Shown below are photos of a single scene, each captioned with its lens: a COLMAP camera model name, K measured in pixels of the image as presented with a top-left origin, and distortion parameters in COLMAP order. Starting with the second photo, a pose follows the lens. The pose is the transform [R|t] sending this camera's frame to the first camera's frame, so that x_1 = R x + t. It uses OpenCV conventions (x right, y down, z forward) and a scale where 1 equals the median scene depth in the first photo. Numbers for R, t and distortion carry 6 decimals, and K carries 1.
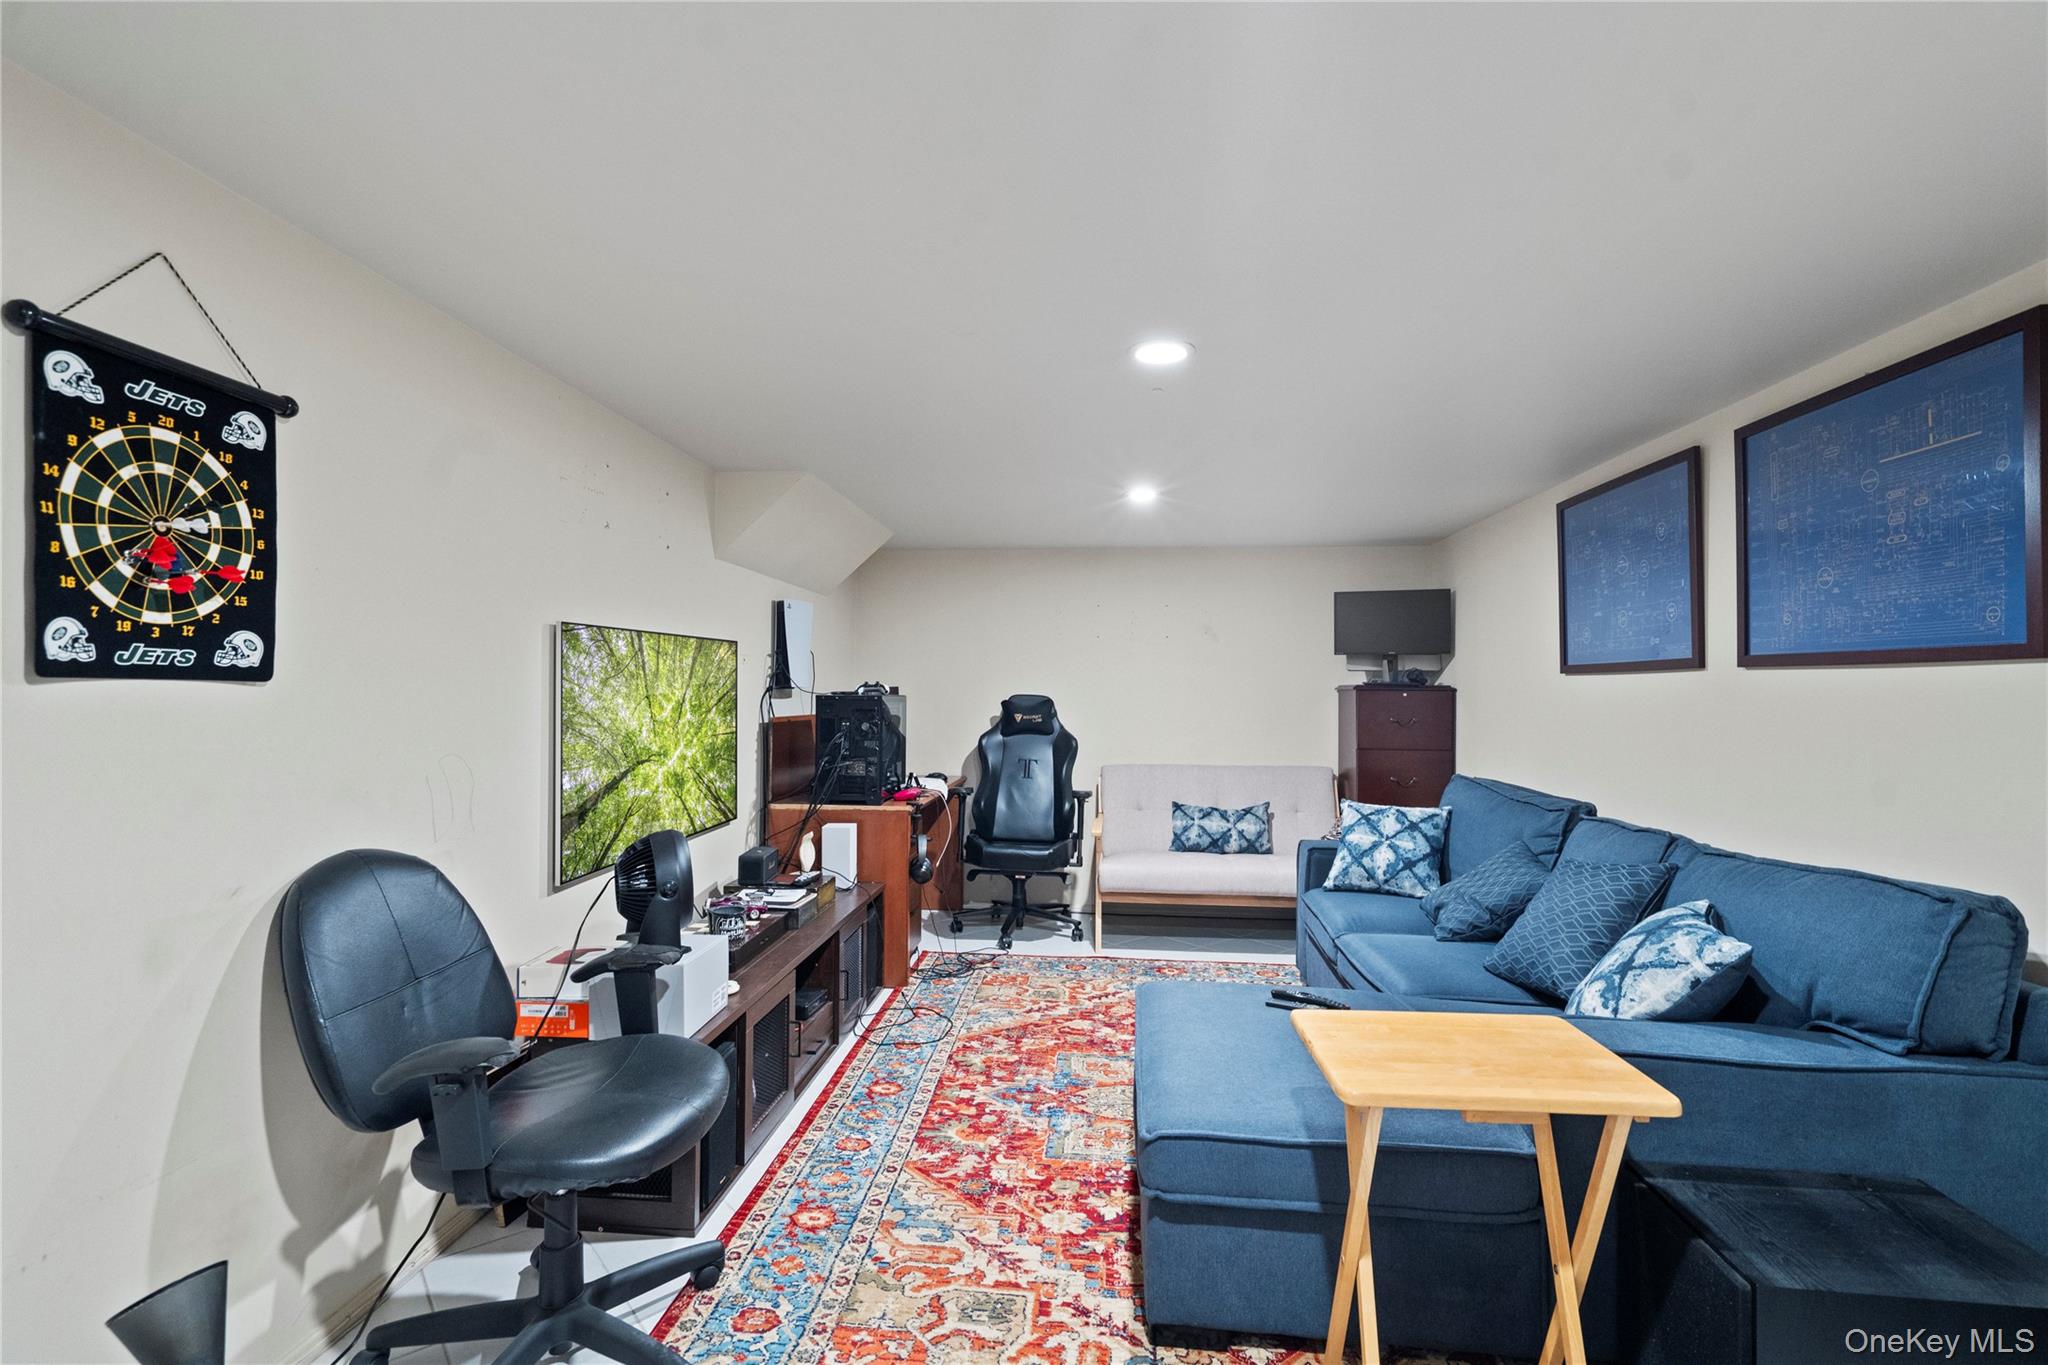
lens RADIAL K [[947.2, 0, 1028.9], [0, 947.2, 680.5], [0, 0, 1]] dist [-0.007385, 0.004412]
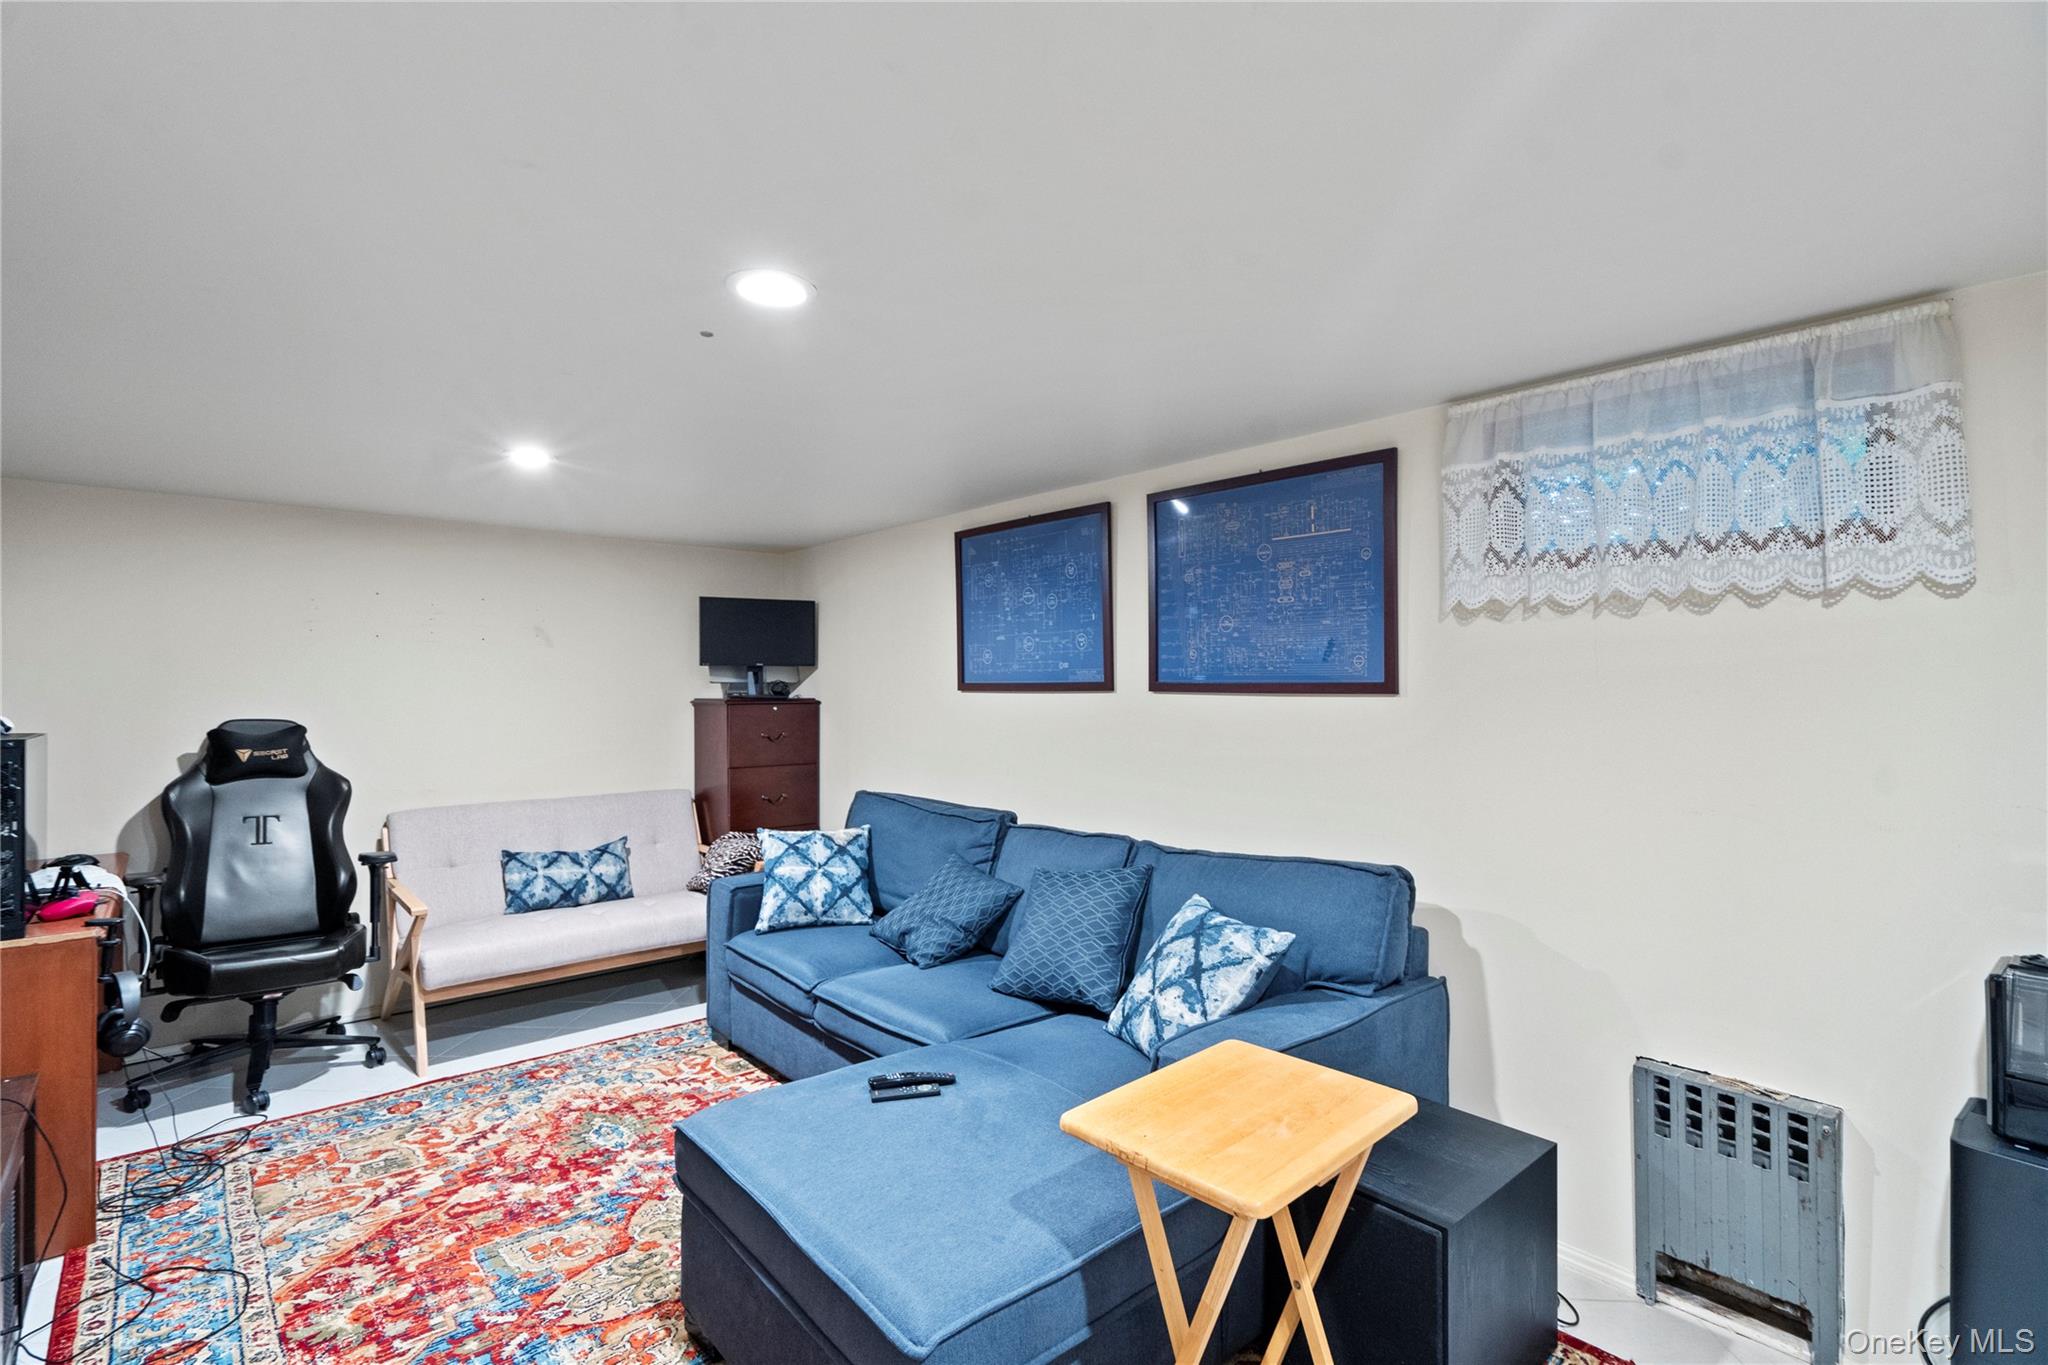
lens RADIAL K [[947.2, 0, 1025.9], [0, 947.2, 675.5], [0, 0, 1]] dist [-0.007385, 0.004412]
pose [[0.682870, 0.000879, 0.730540, -0.177425], [-0.001029, 0.999999, -0.000241, -0.024641], [-0.730540, -0.000587, 0.682870, 0.210252]]
